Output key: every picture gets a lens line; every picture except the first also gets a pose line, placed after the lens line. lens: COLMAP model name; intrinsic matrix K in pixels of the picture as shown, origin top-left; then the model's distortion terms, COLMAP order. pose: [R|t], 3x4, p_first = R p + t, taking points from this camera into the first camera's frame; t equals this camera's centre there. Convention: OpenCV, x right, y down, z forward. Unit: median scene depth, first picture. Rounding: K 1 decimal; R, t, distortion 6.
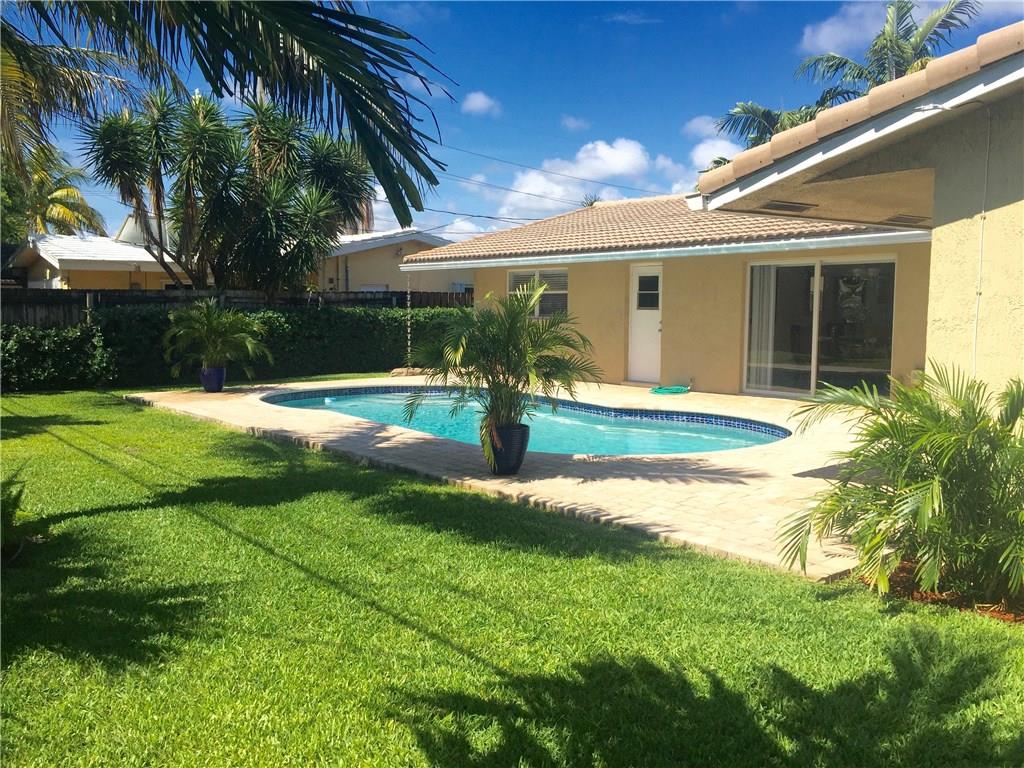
lens RADIAL K [[877.6, 0, 505.1], [0, 877.6, 380.7], [0, 0, 1]] dist [0.084383, -0.117644]
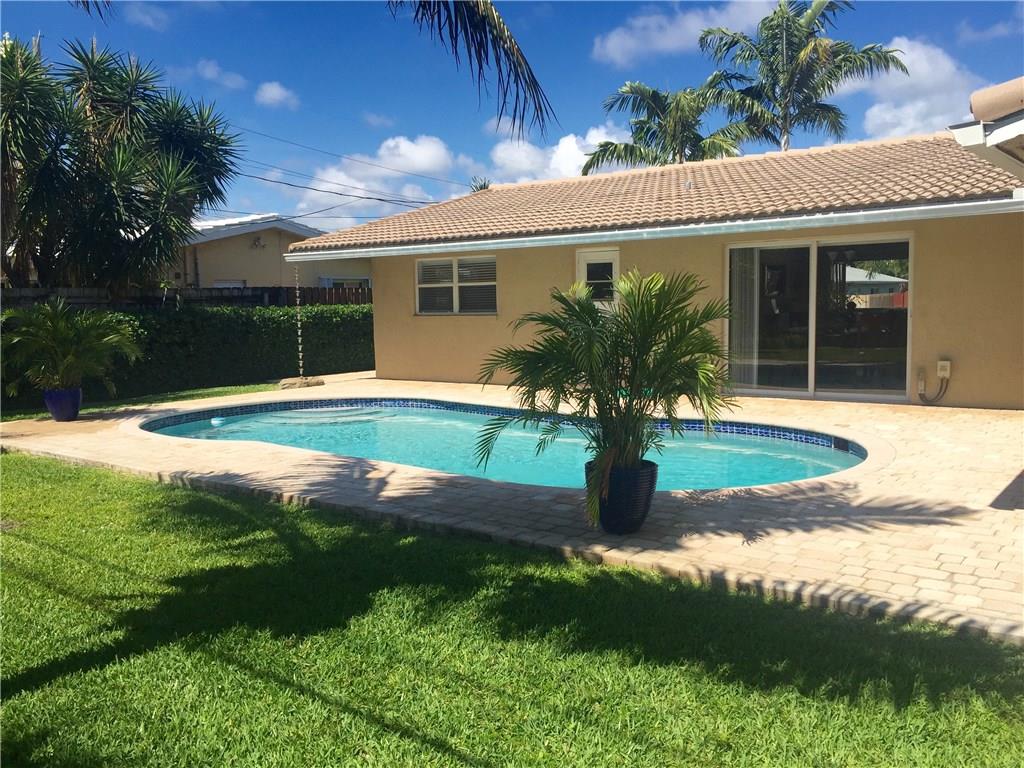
lens RADIAL K [[877.6, 0, 505.1], [0, 877.6, 380.7], [0, 0, 1]] dist [0.084383, -0.117644]
pose [[0.975278, -0.039715, 0.217382, -0.112385], [0.038997, 0.999210, 0.007594, -0.011327], [-0.217512, 0.001071, 0.976057, 0.153835]]
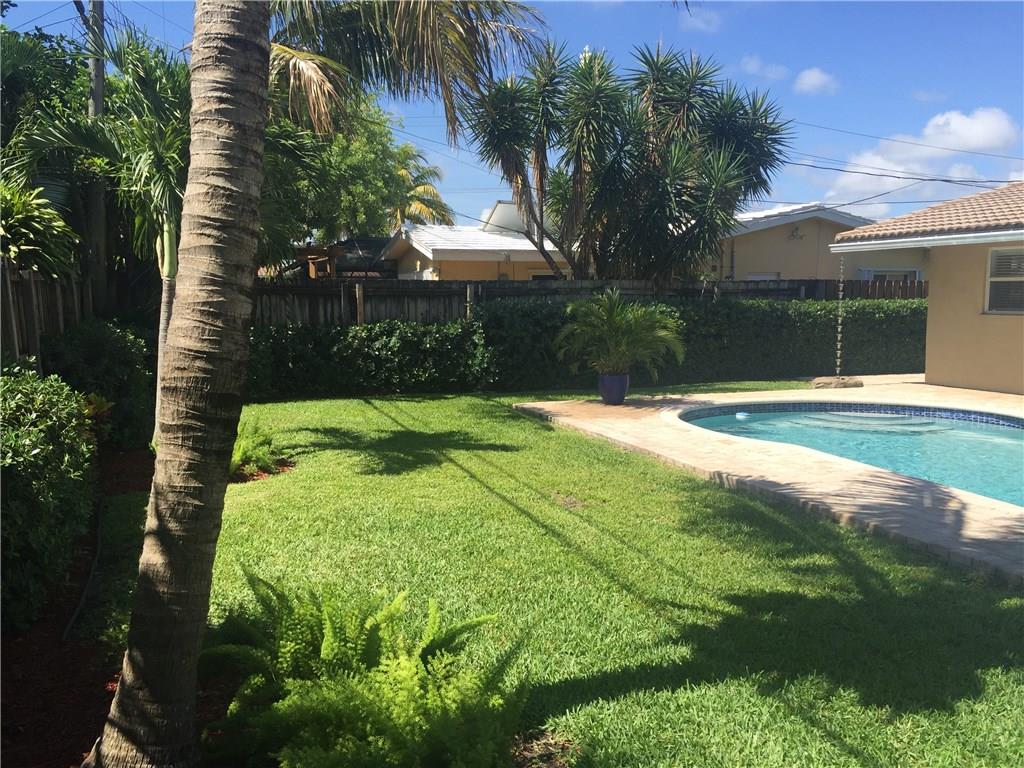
lens RADIAL K [[871.8, 0, 516.5], [0, 871.8, 387.2], [0, 0, 1]] dist [0.085060, -0.106304]
pose [[0.944327, 0.033831, -0.327264, -0.134089], [-0.028174, 0.999361, 0.022013, -0.016233], [0.327800, -0.011567, 0.944676, 0.186076]]
